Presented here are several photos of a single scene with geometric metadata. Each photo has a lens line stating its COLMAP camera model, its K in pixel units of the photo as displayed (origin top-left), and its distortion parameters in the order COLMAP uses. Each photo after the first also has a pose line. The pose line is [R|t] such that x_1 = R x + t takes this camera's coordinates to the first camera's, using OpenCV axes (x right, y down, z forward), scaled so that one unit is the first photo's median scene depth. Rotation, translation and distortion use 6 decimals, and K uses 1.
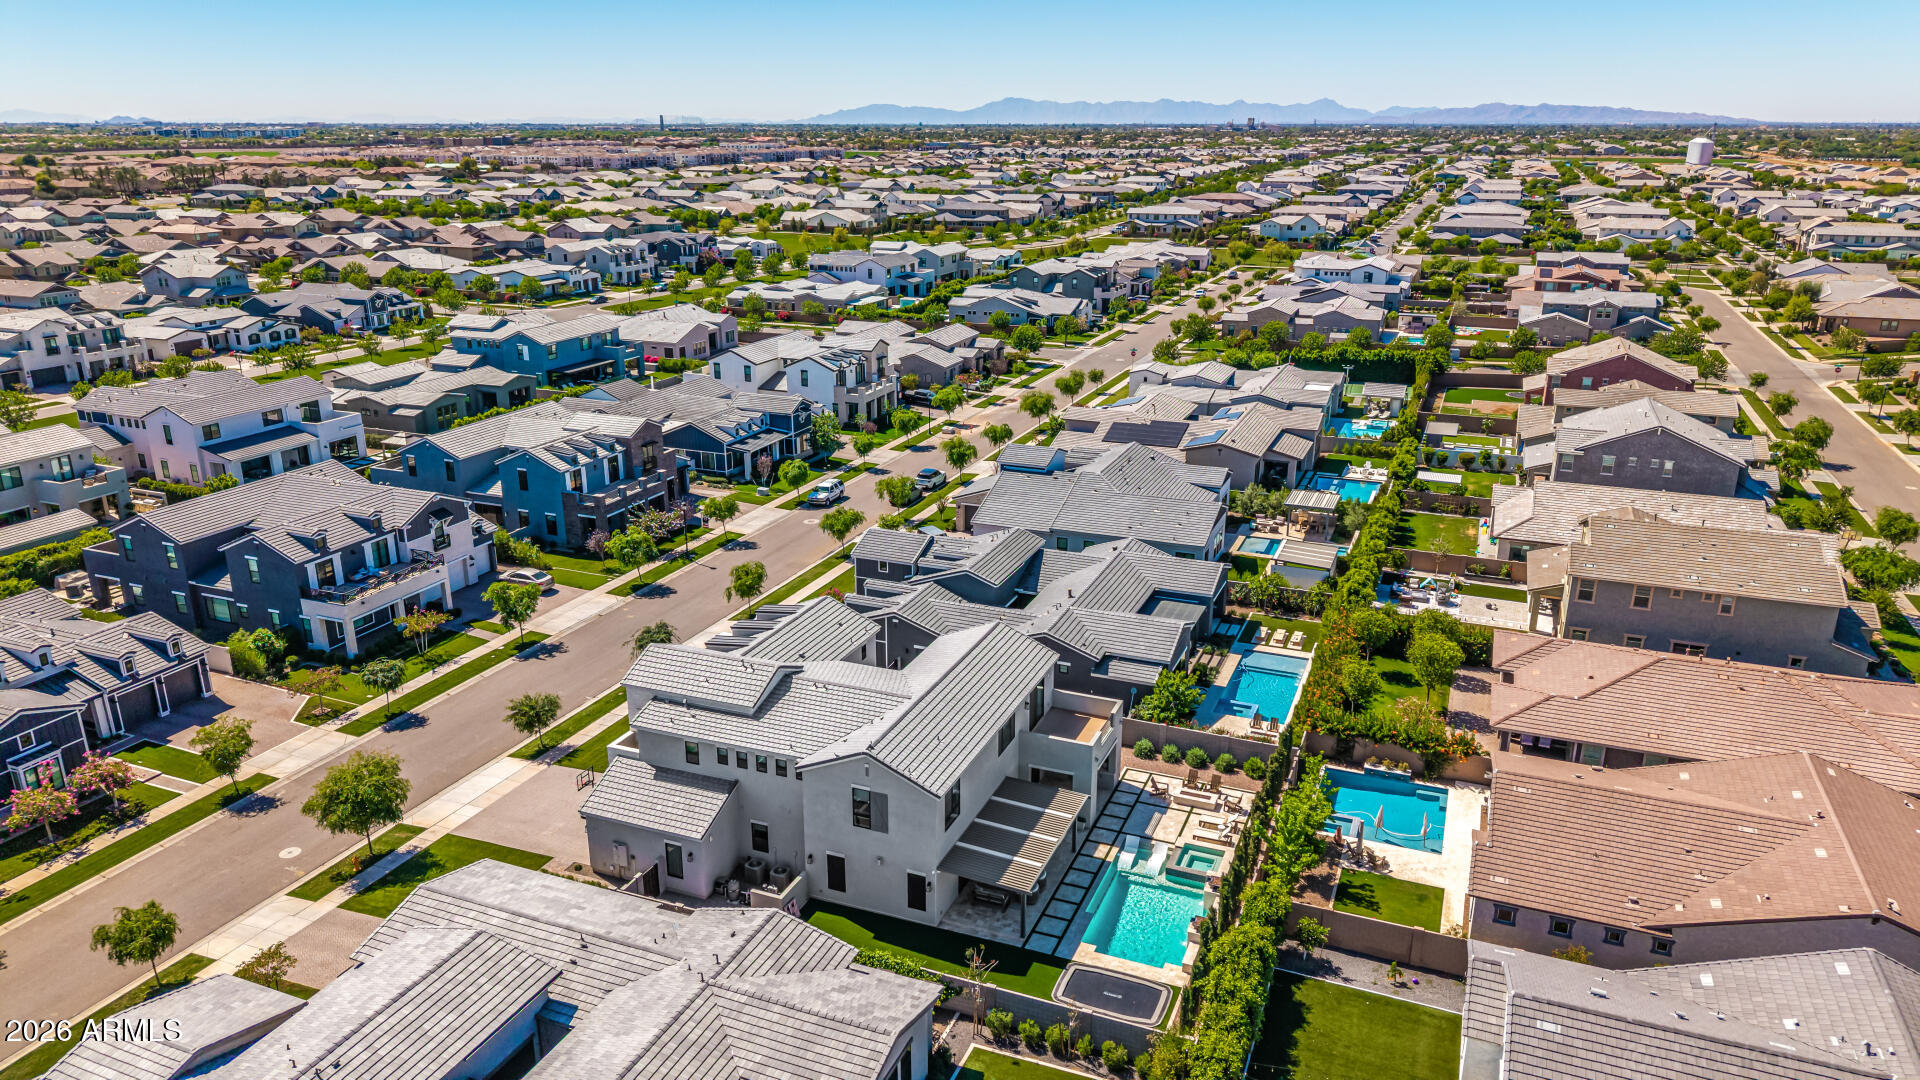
lens RADIAL K [[1282.4, 0, 962.8], [0, 1282.4, 549.0], [0, 0, 1]] dist [0.060874, -0.082300]
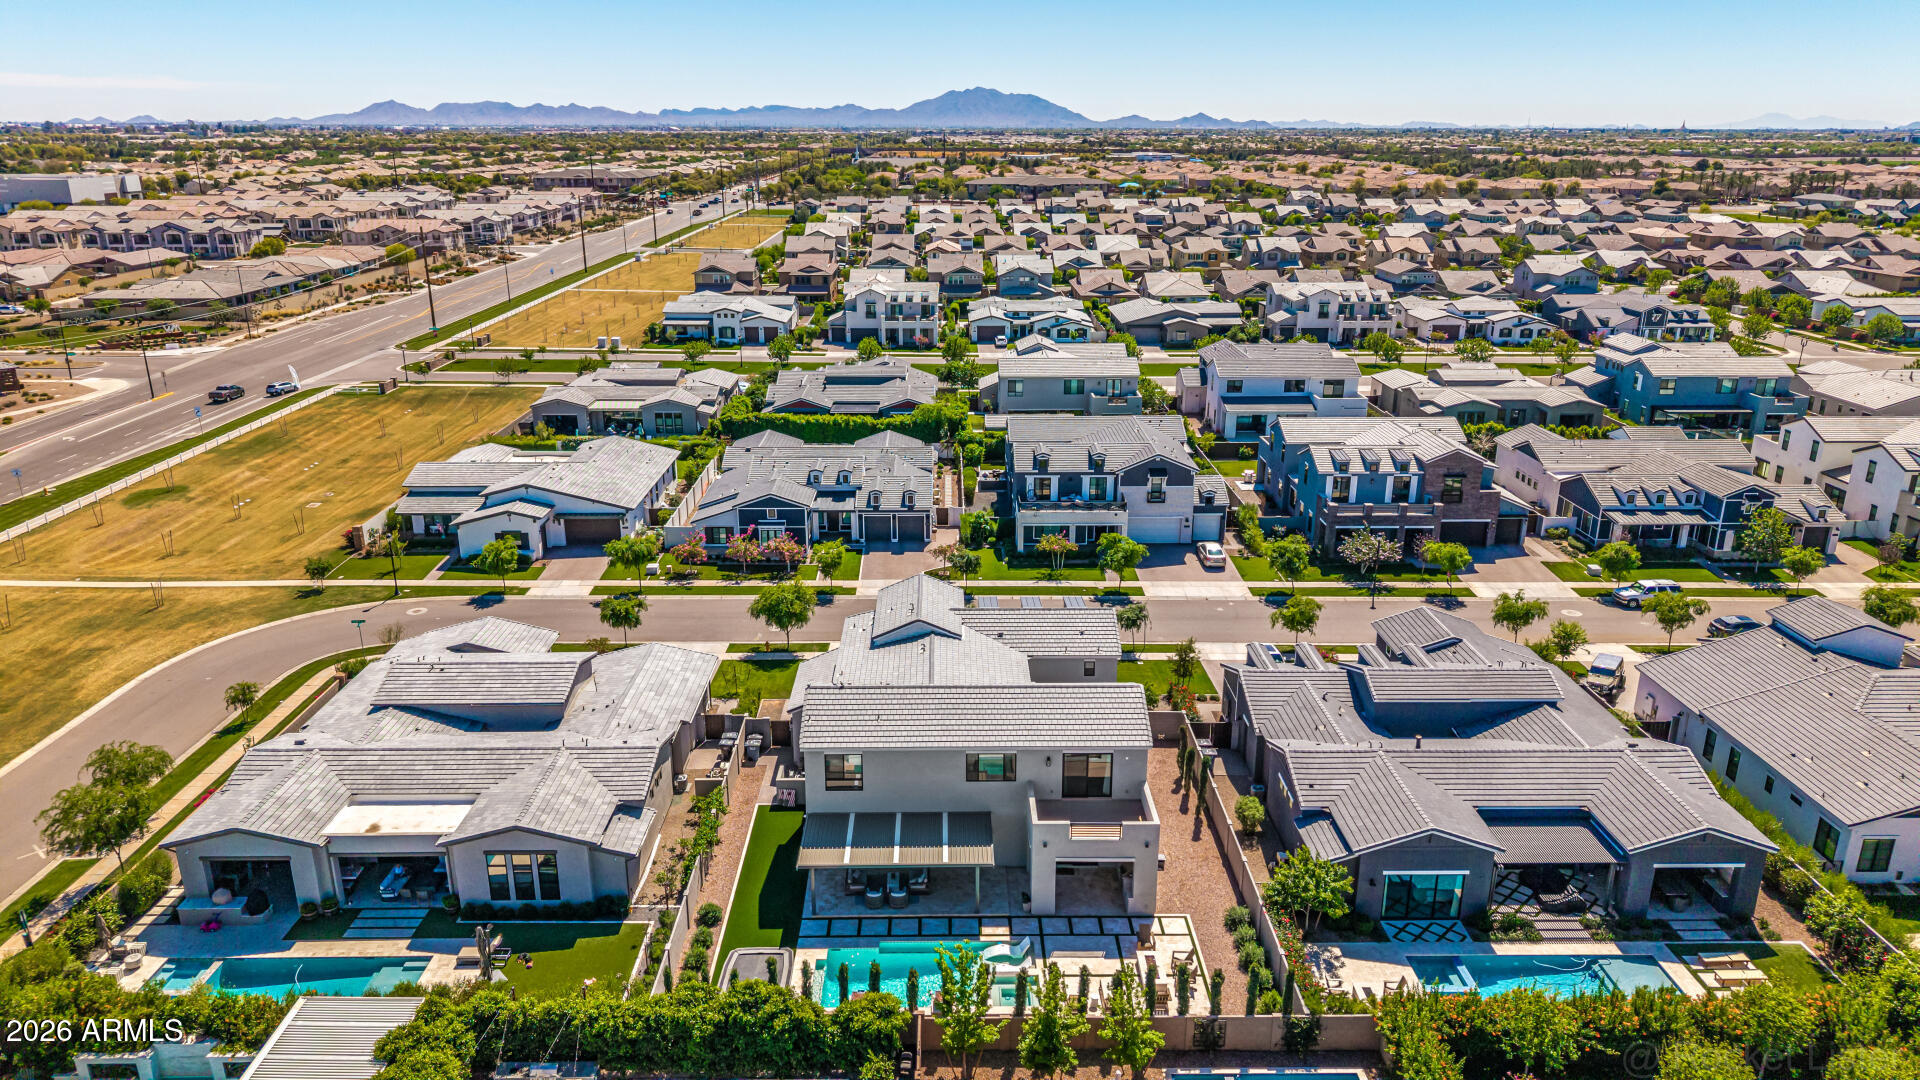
lens RADIAL K [[1285.9, 0, 956.8], [0, 1285.9, 524.4], [0, 0, 1]] dist [0.082619, -0.124624]
pose [[0.388421, 0.272118, -0.880387, 0.785121], [-0.291807, 0.942557, 0.162591, -0.167978], [0.874058, 0.193749, 0.445515, 0.487314]]
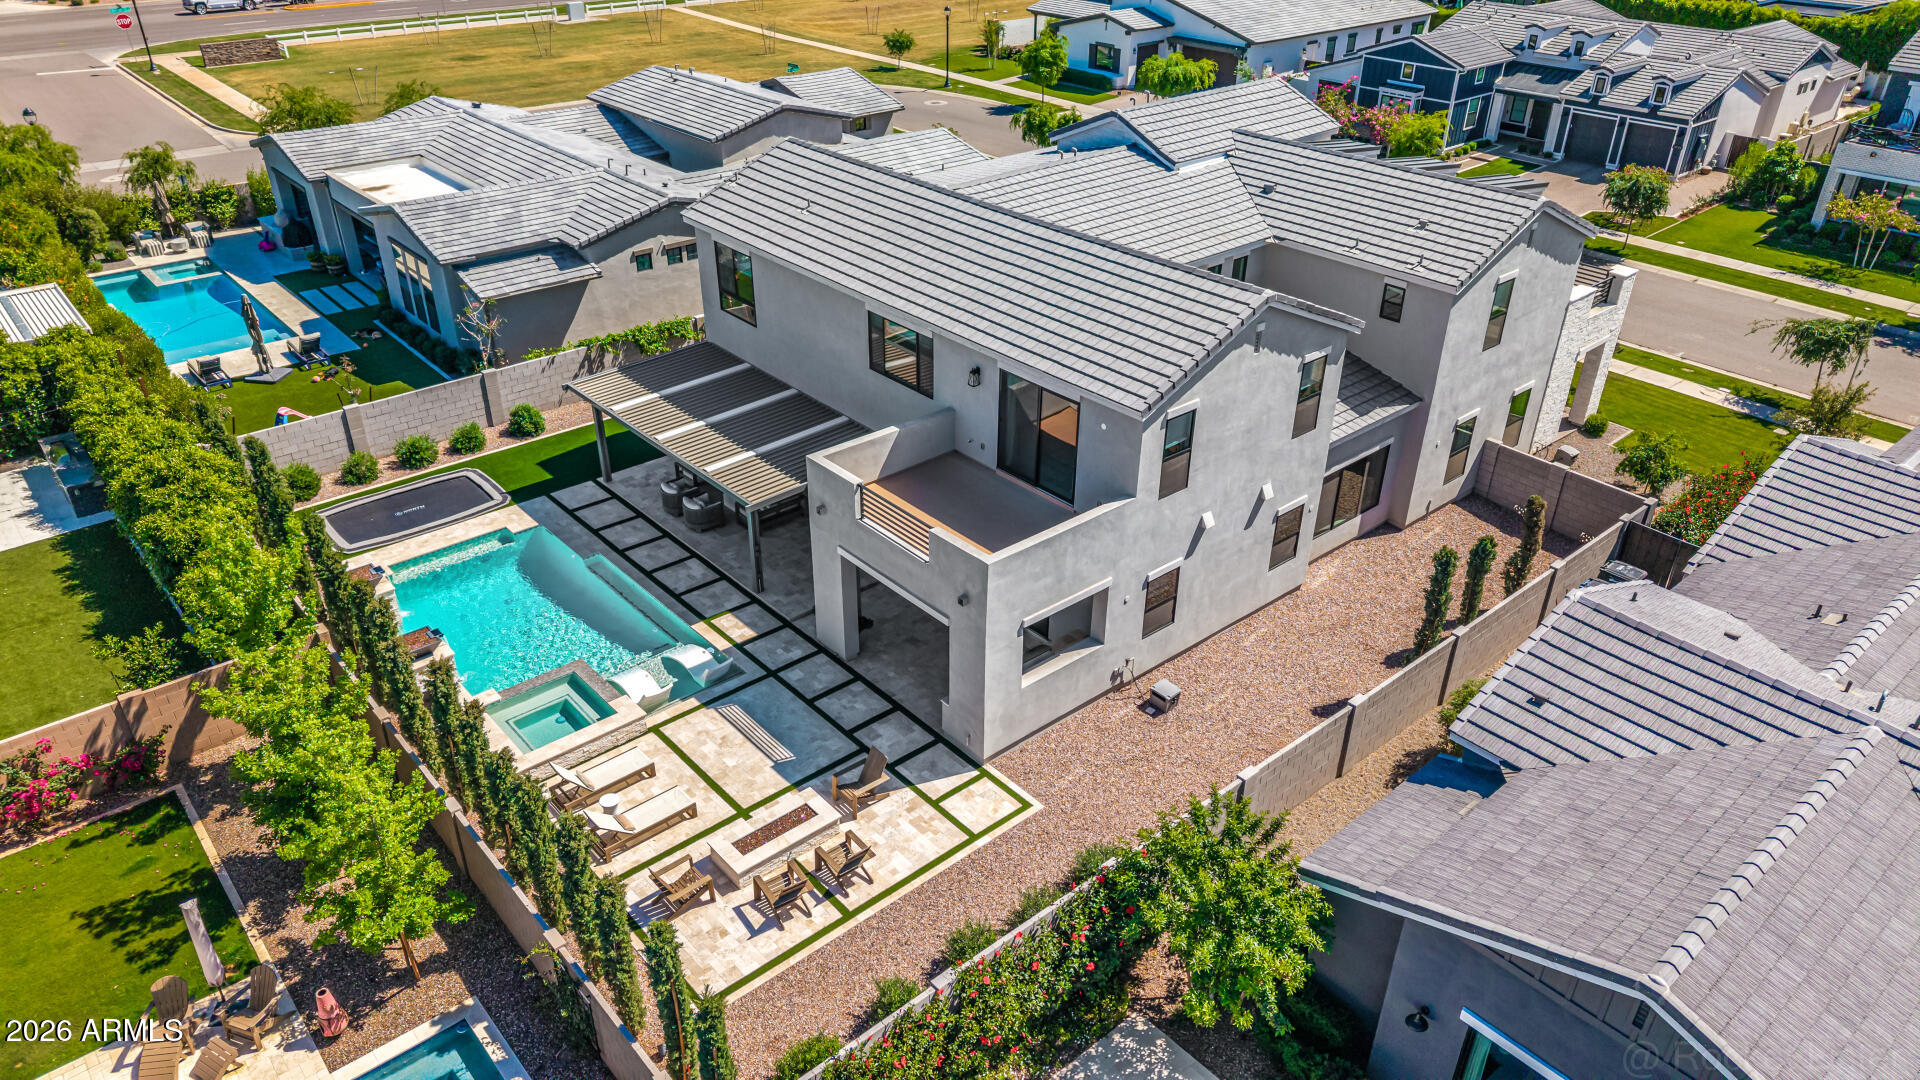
lens RADIAL K [[1282.4, 0, 962.8], [0, 1282.4, 549.0], [0, 0, 1]] dist [0.060874, -0.082300]
pose [[-0.447837, 0.450769, -0.772172, 0.396414], [-0.292710, 0.742112, 0.602984, -0.086350], [0.844845, 0.496061, -0.200401, 1.092642]]
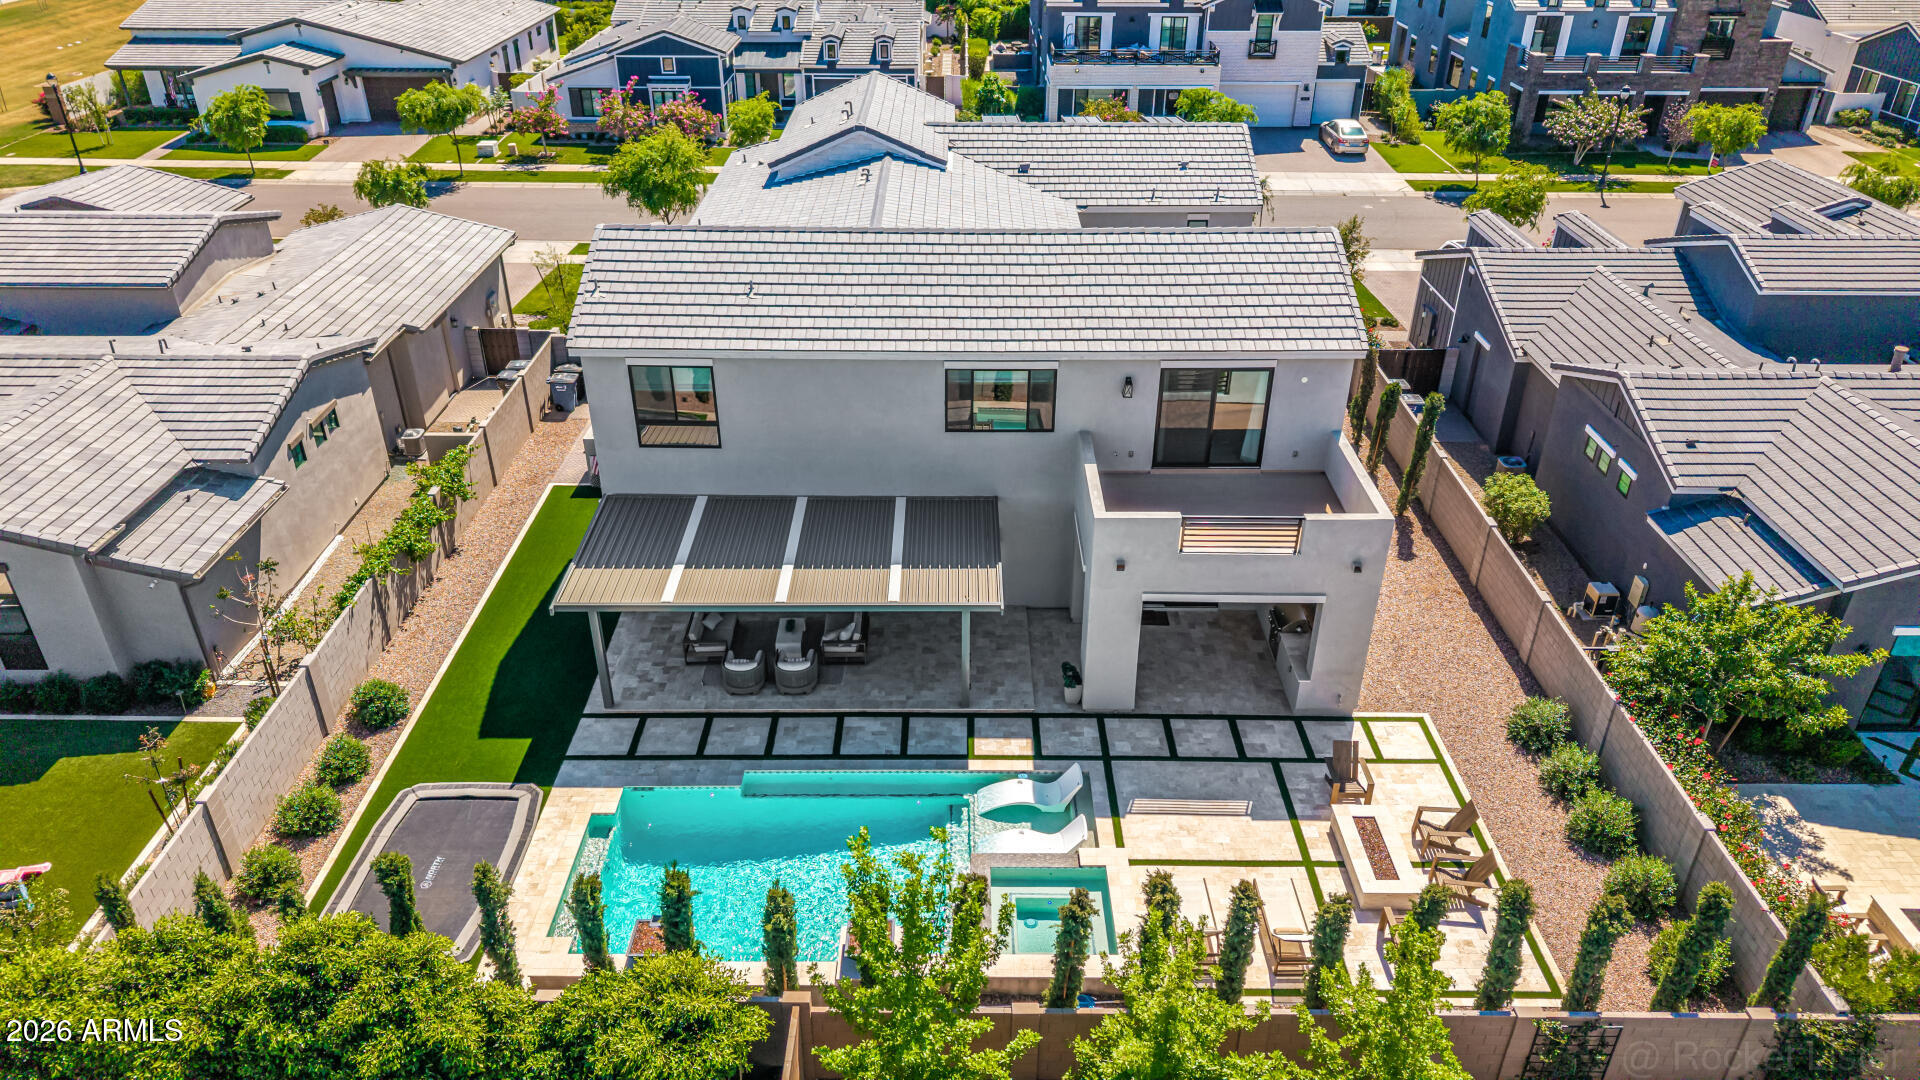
lens RADIAL K [[1294.7, 0, 960.0], [0, 1294.7, 540.0], [0, 0, 1]] dist [0.006839, 0.001203]
pose [[0.378705, 0.465156, -0.800133, 0.381542], [-0.297160, 0.879863, 0.370861, 0.026969], [0.876515, 0.097320, 0.471434, 0.748691]]
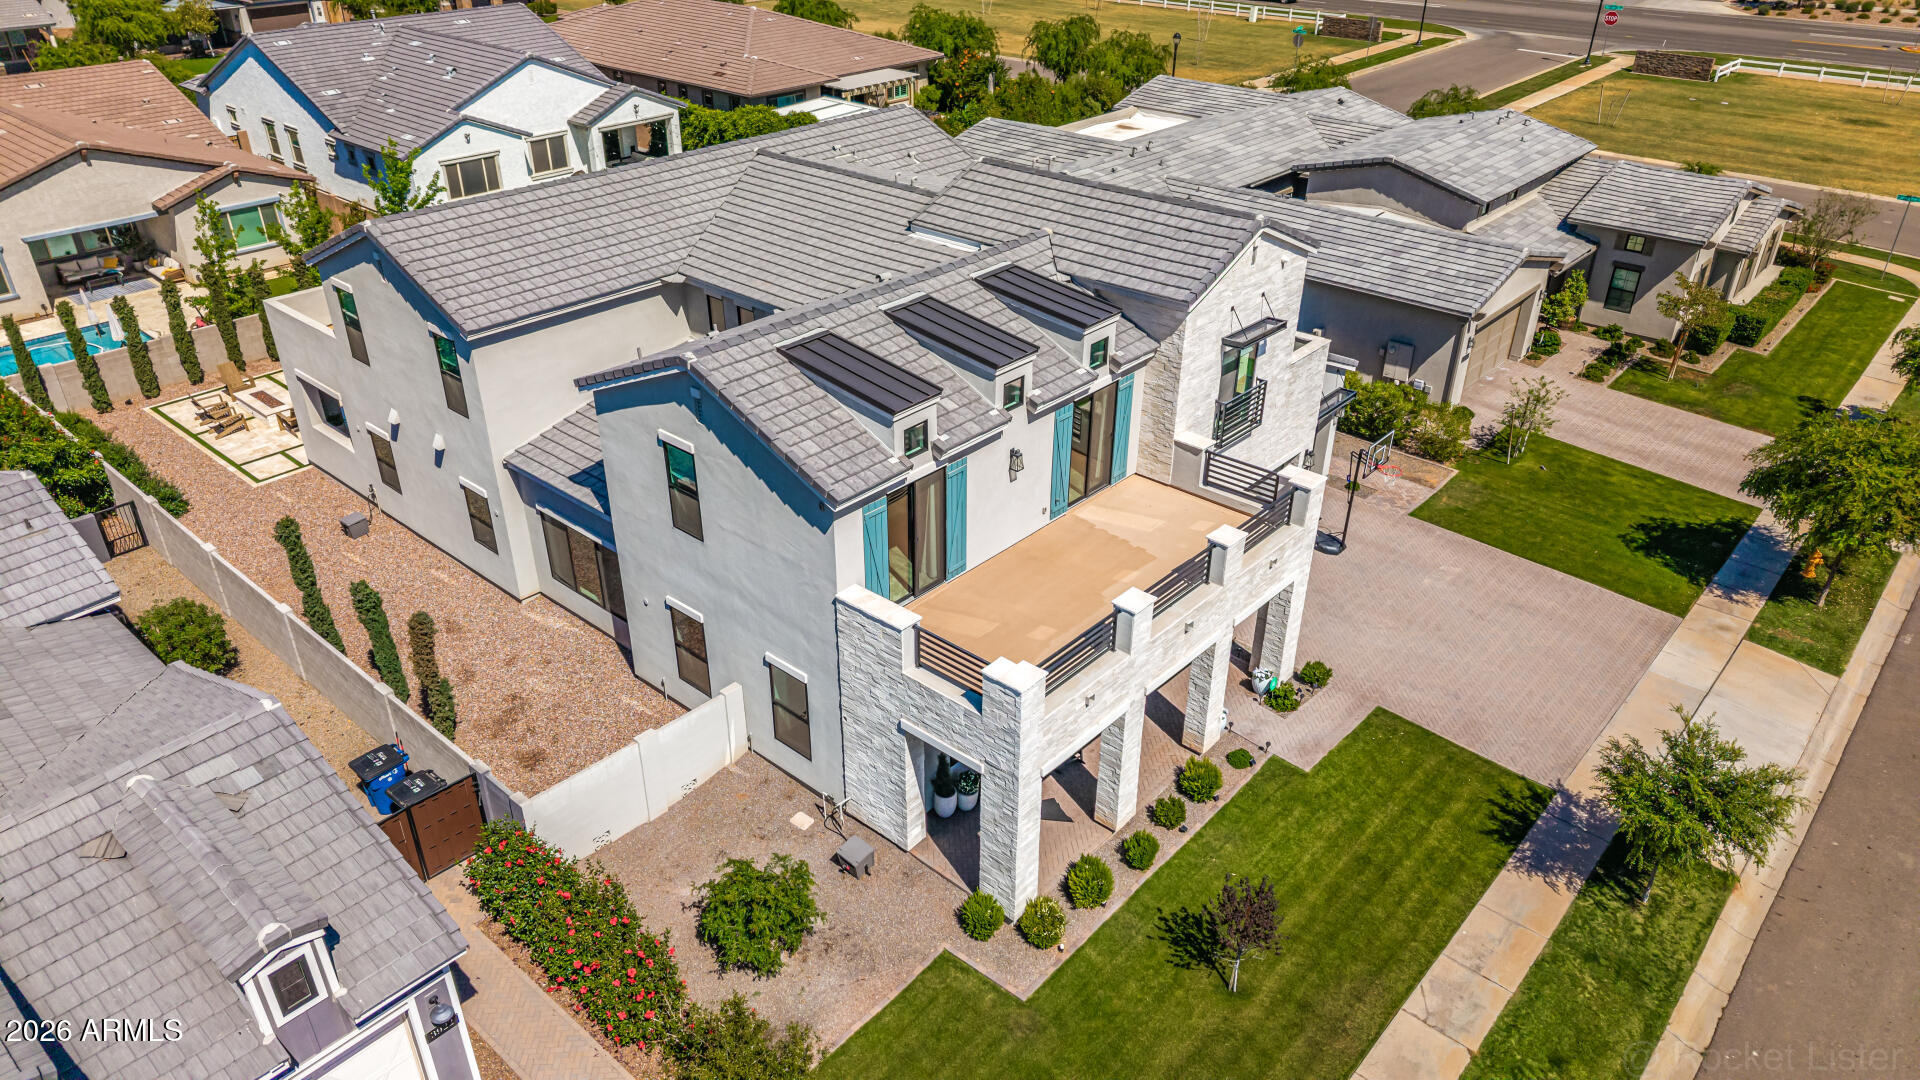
lens RADIAL K [[1299.2, 0, 953.7], [0, 1299.2, 512.6], [0, 0, 1]] dist [0.064703, -0.086408]
pose [[-0.943773, -0.163278, 0.287459, -0.279572], [0.099917, 0.687980, 0.718819, -0.159264], [-0.315133, 0.707124, -0.632982, 1.326140]]
